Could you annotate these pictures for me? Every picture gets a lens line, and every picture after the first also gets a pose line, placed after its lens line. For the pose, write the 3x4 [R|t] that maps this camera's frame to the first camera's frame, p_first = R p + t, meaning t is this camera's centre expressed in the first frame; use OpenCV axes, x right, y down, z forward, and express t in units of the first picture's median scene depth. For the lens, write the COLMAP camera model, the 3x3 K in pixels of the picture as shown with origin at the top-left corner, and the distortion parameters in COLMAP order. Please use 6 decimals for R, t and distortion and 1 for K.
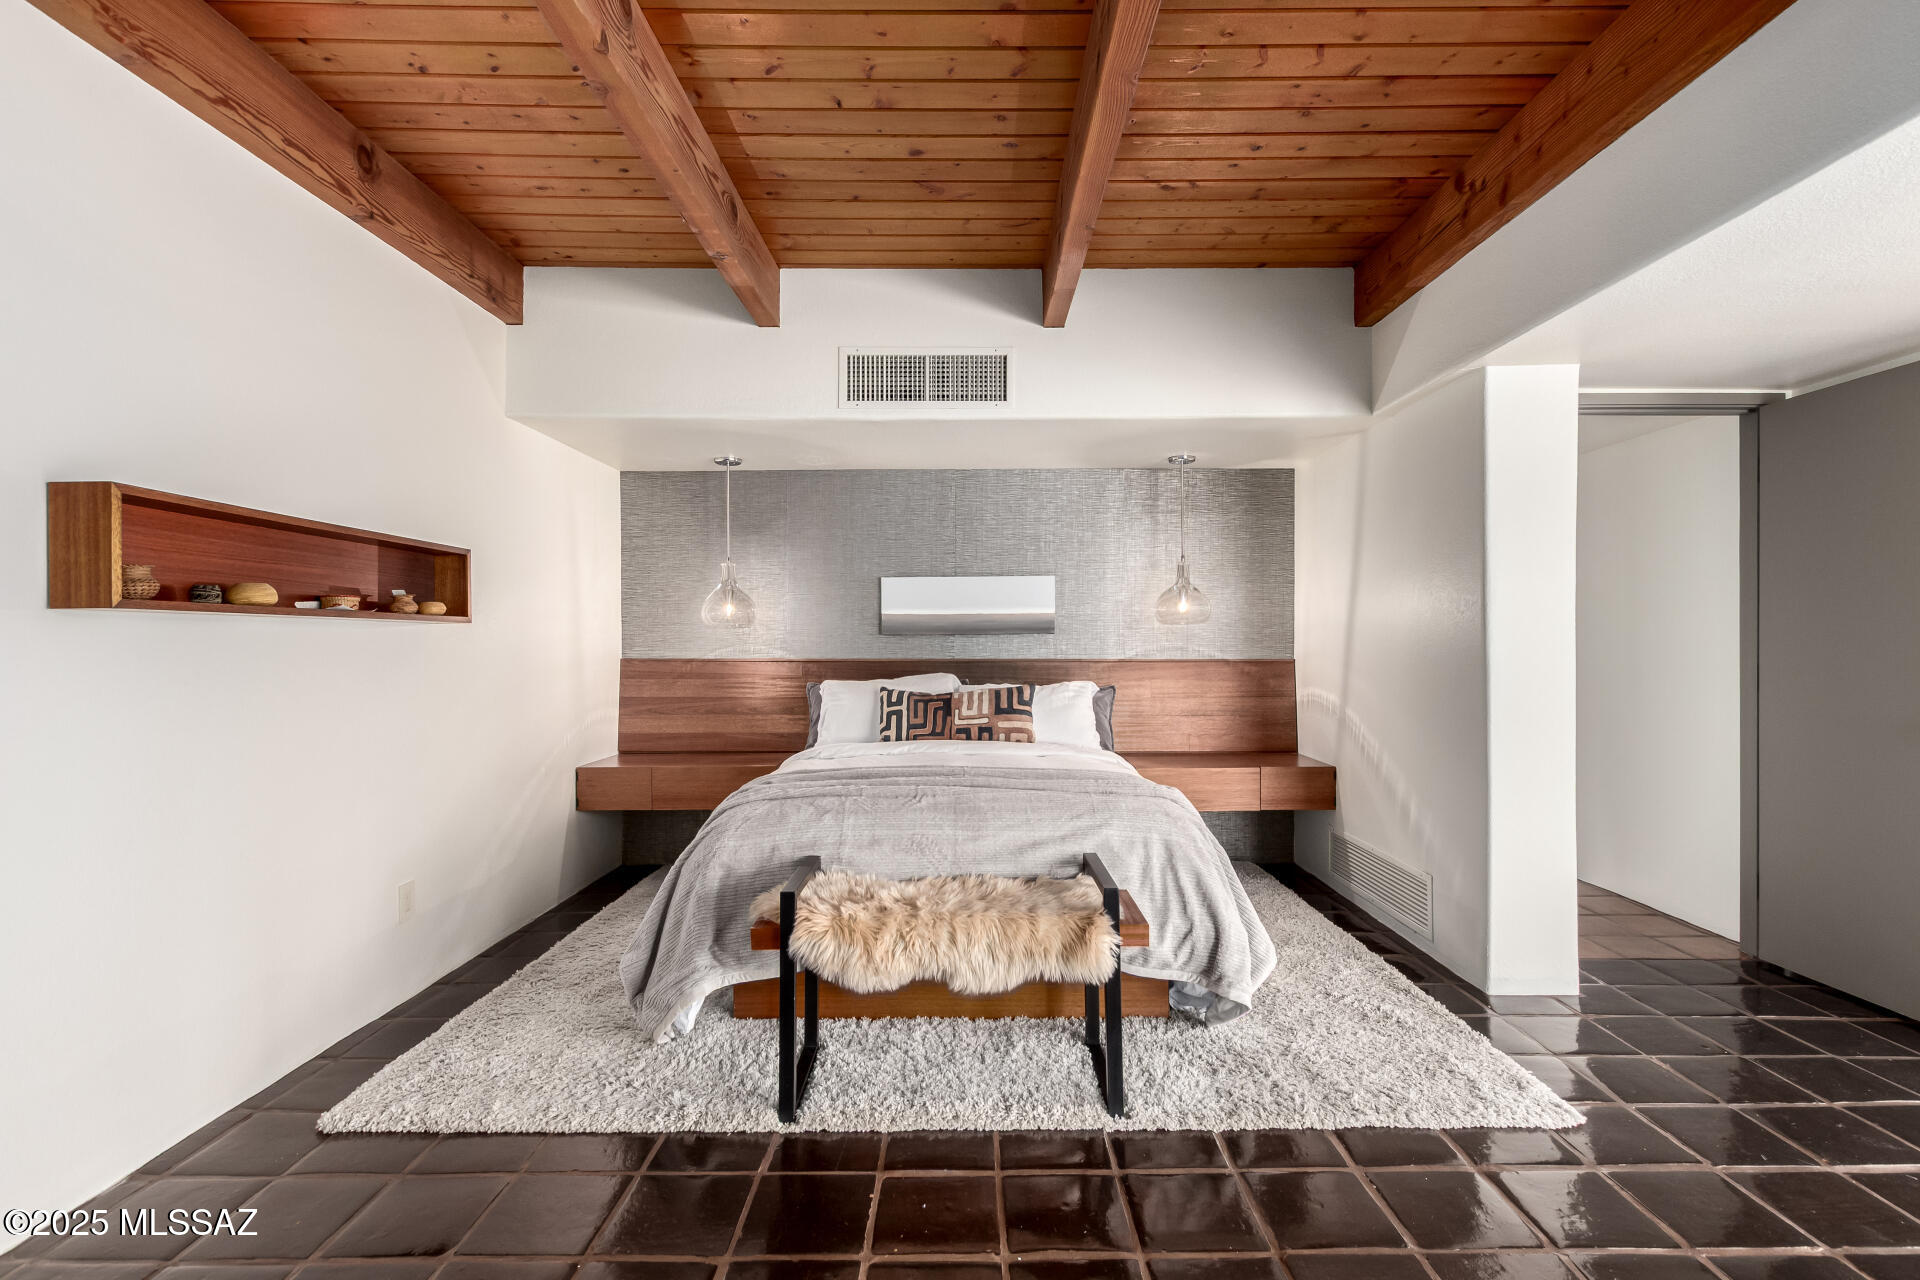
lens RADIAL K [[879.6, 0, 966.3], [0, 879.6, 641.7], [0, 0, 1]] dist [-0.008457, -0.002753]
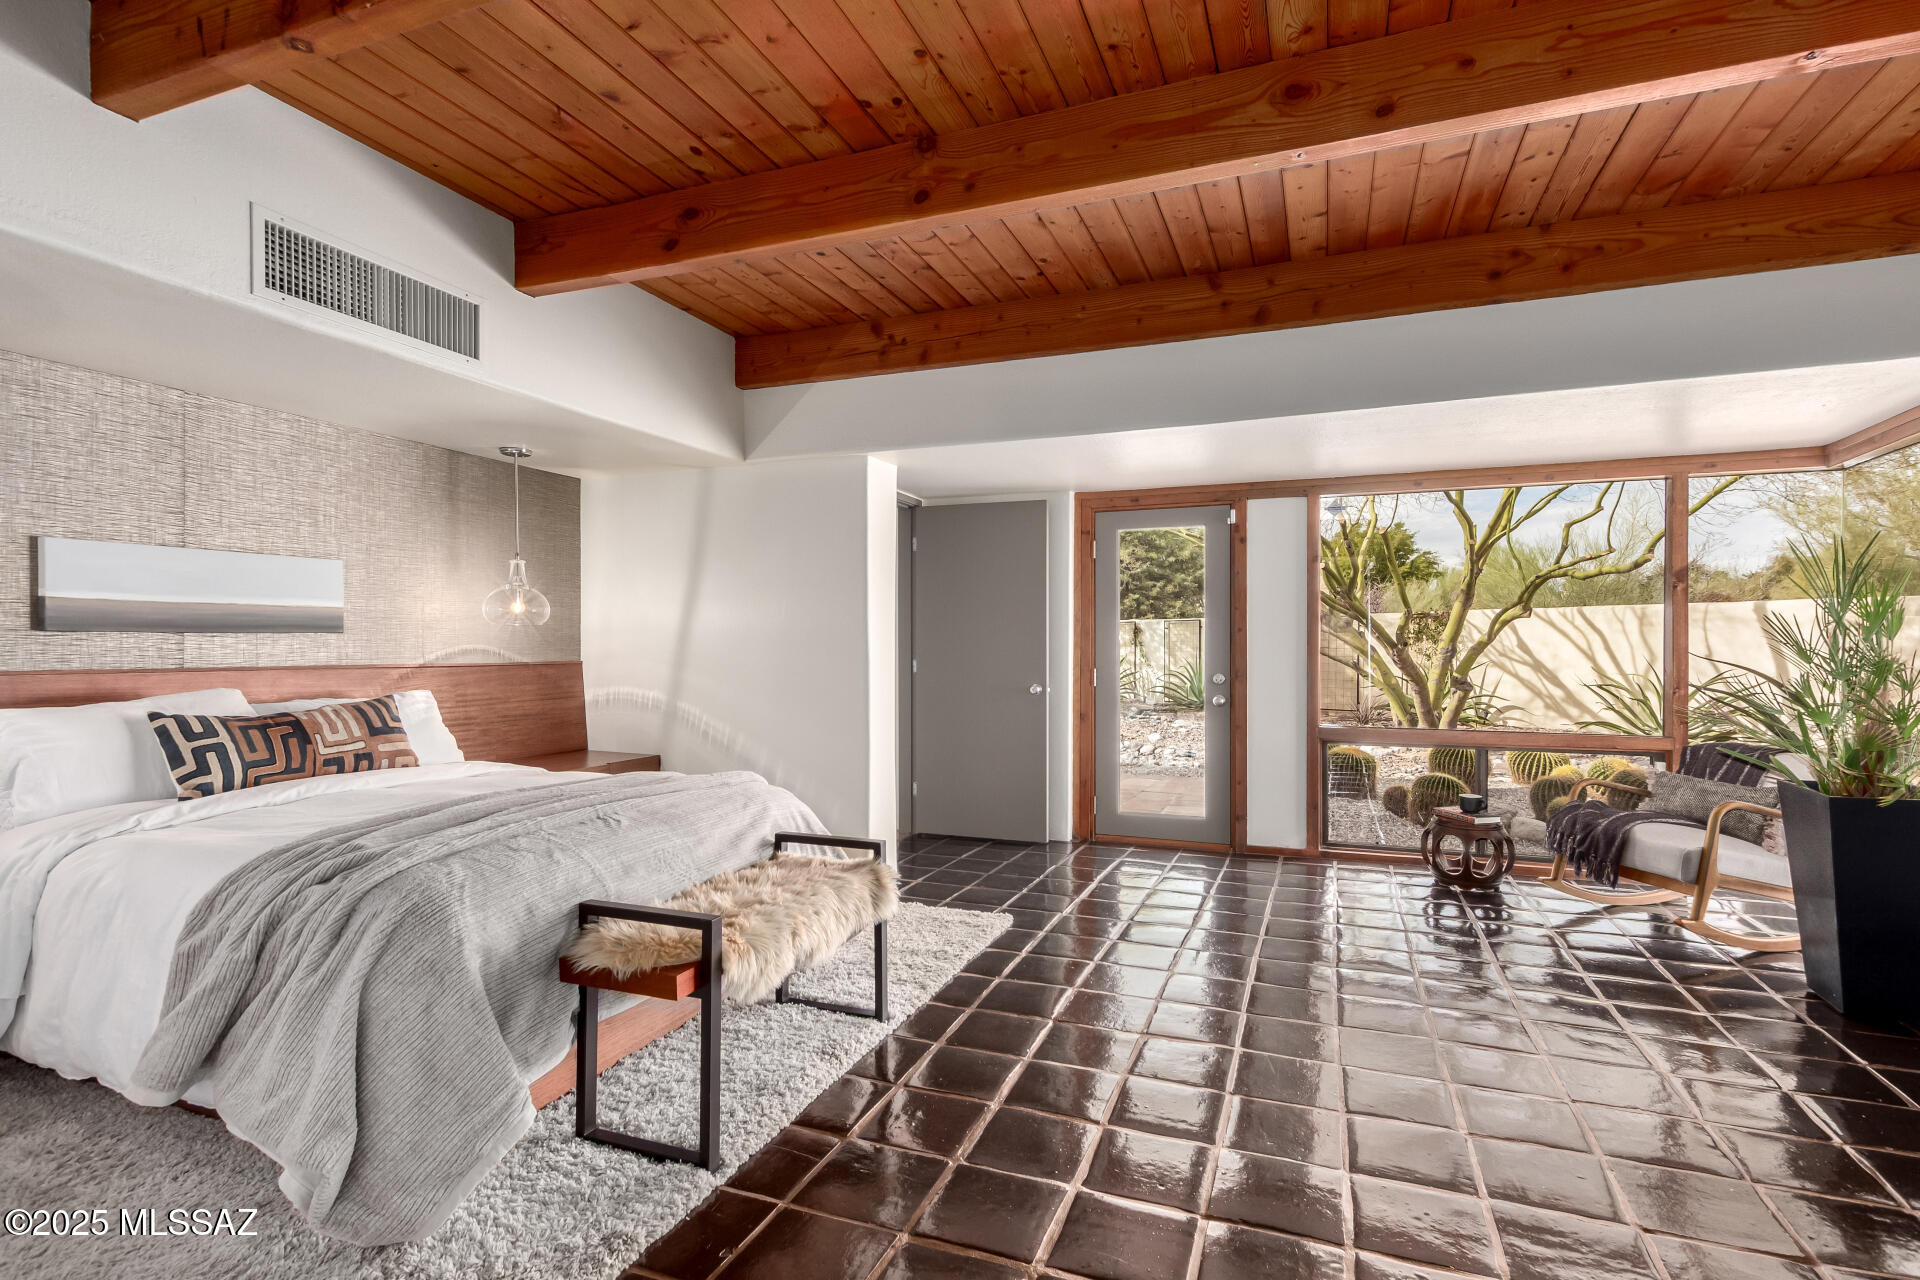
lens RADIAL K [[879.6, 0, 960.0], [0, 879.6, 646.0], [0, 0, 1]] dist [-0.008457, -0.002753]
pose [[0.369407, 0.002204, 0.929265, -0.497753], [-0.004864, 0.999988, -0.000438, 0.000005], [-0.929255, -0.004358, 0.369414, 0.224537]]
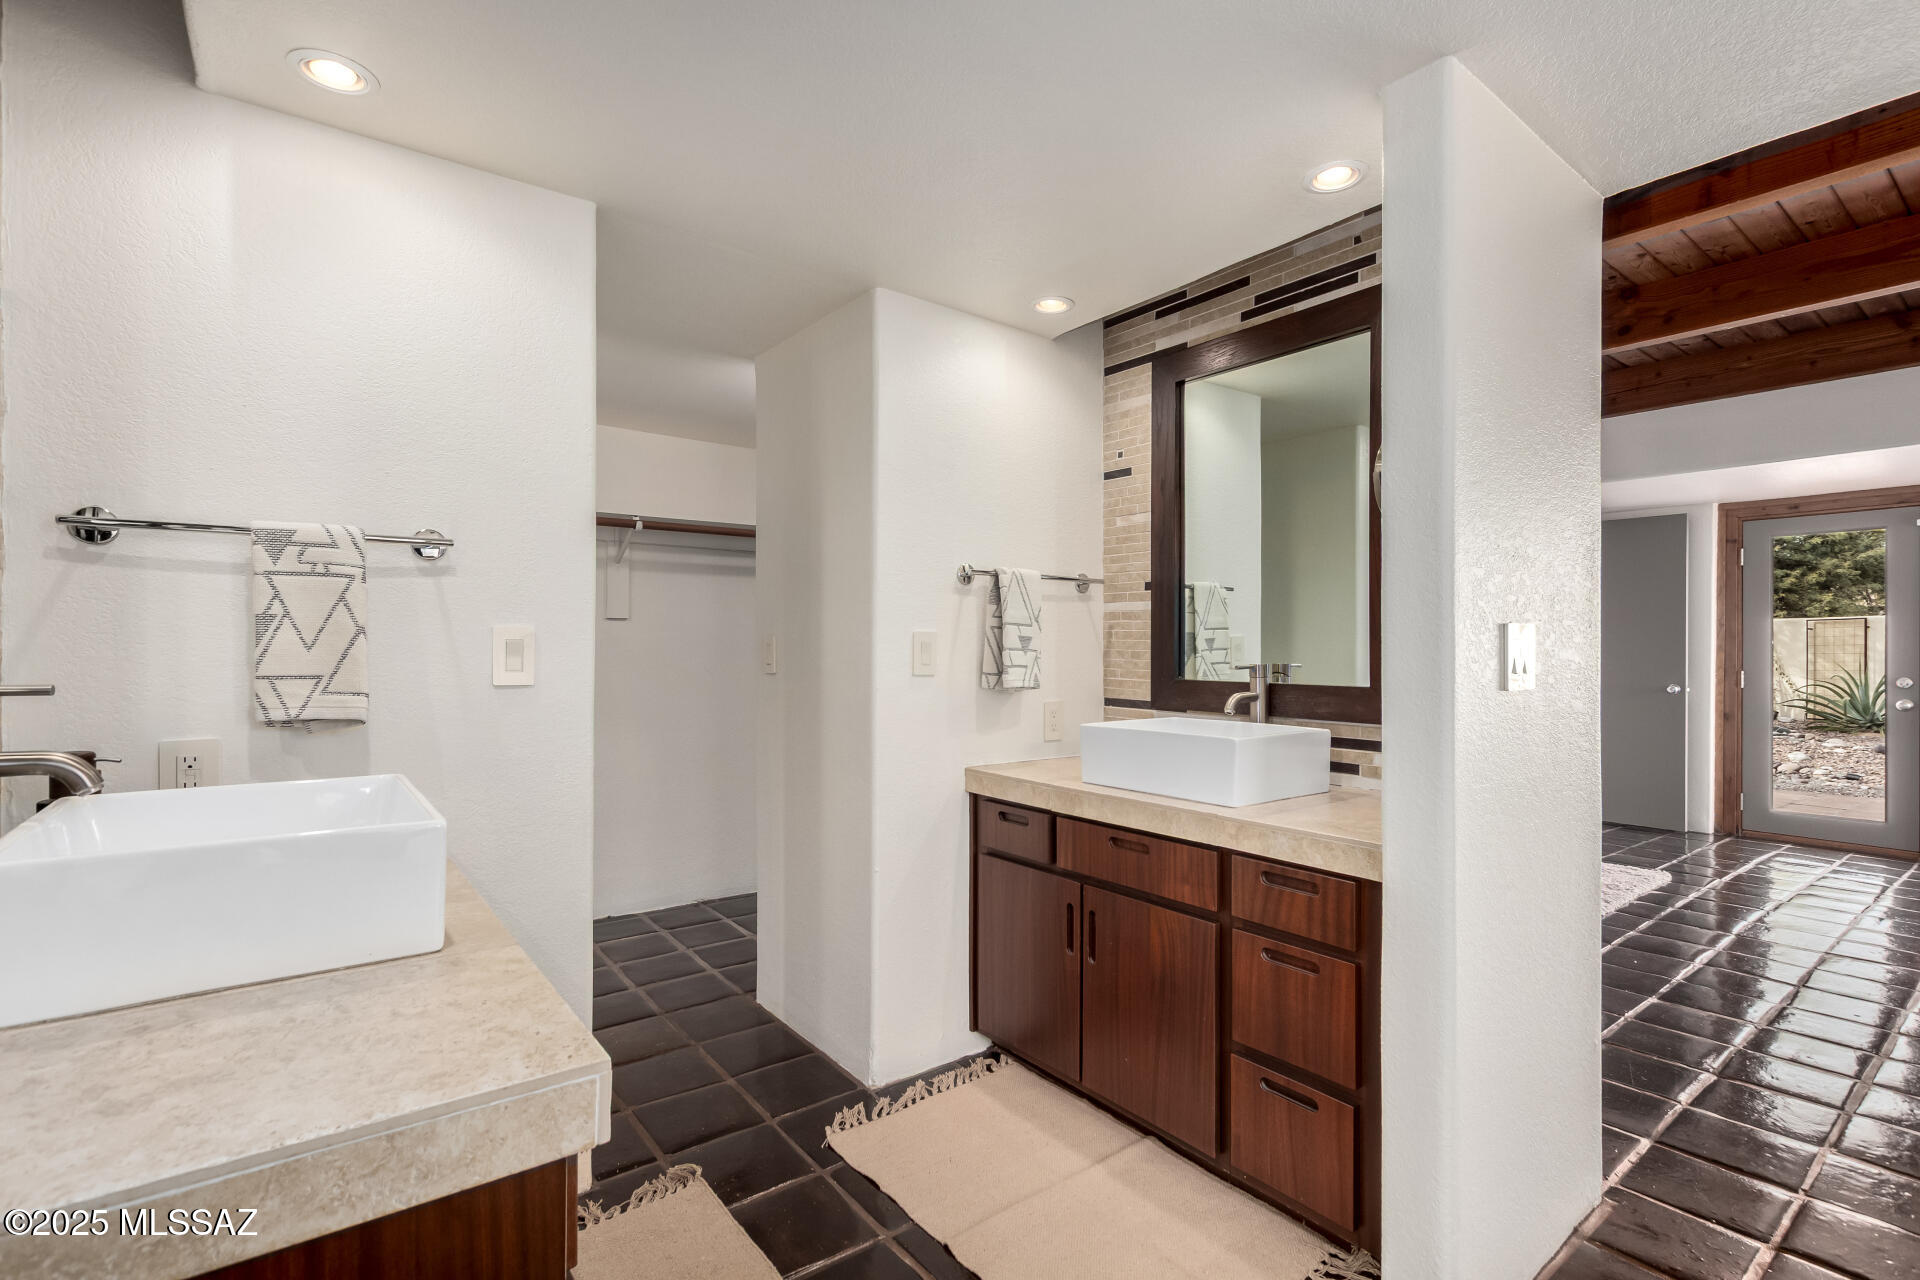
lens RADIAL K [[879.6, 0, 978.3], [0, 879.6, 650.9], [0, 0, 1]] dist [-0.008457, -0.002753]
pose [[0.786074, 0.003261, 0.618124, -0.982340], [-0.008430, 0.999950, 0.005445, 0.003353], [-0.618075, -0.009491, 0.786062, 0.189388]]
